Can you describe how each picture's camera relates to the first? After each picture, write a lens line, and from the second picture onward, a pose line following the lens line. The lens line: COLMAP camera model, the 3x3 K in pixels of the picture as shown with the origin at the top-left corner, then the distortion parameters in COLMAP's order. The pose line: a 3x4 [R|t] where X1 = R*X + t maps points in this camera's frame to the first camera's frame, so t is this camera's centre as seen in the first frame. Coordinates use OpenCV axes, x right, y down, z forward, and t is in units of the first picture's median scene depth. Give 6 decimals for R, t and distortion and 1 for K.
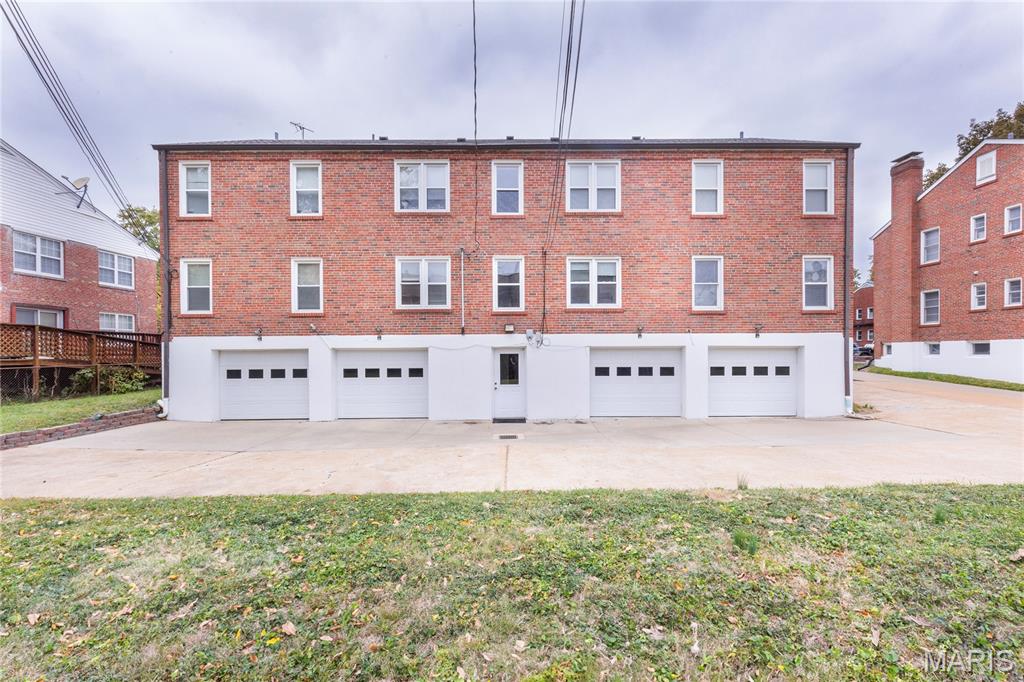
lens RADIAL K [[464.1, 0, 494.0], [0, 464.1, 349.9], [0, 0, 1]] dist [0.000566, -0.001713]
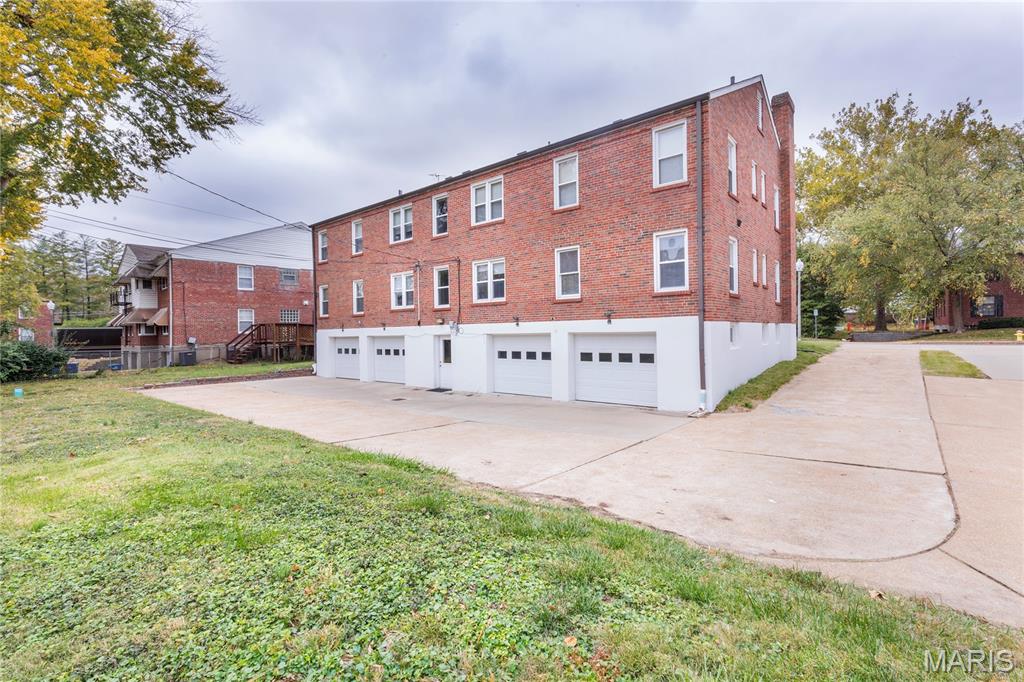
lens RADIAL K [[464.1, 0, 485.2], [0, 464.1, 336.4], [0, 0, 1]] dist [0.000566, -0.001713]
pose [[0.746843, -0.002774, -0.664994, 1.017607], [0.004729, 0.999988, 0.001139, -0.001985], [0.664983, -0.003995, 0.746848, 0.089991]]
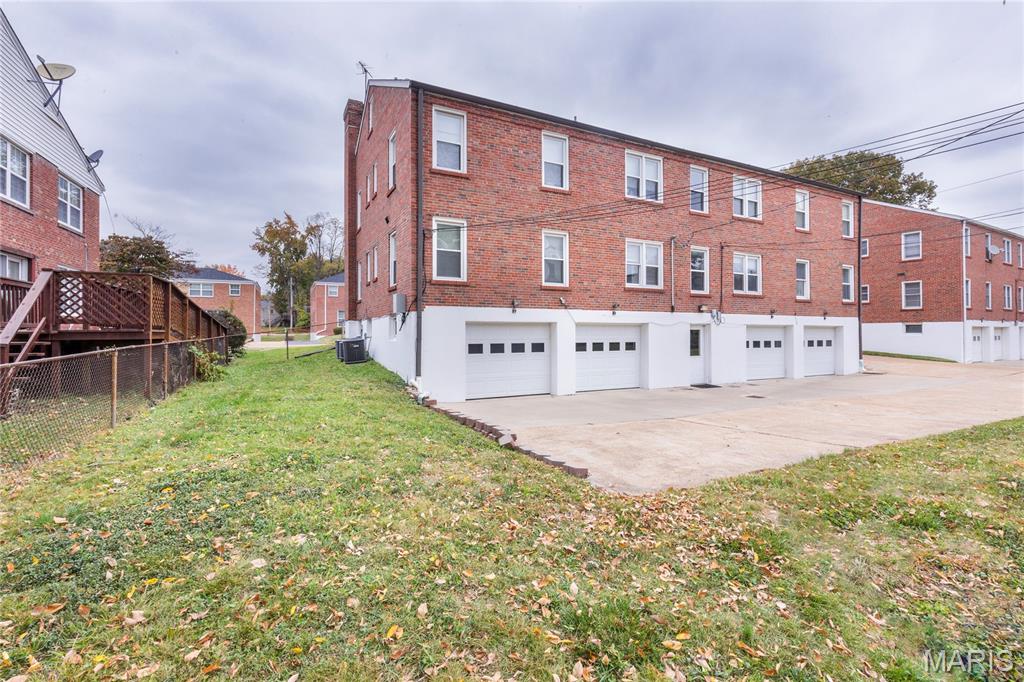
lens RADIAL K [[494.5, 0, 551.6], [0, 494.5, 318.1], [0, 0, 1]] dist [-0.000404, 0.000038]
pose [[0.873030, 0.020896, 0.487218, -0.914958], [-0.012834, 0.999720, -0.019879, 0.009356], [-0.487497, 0.011102, 0.873054, 0.081902]]
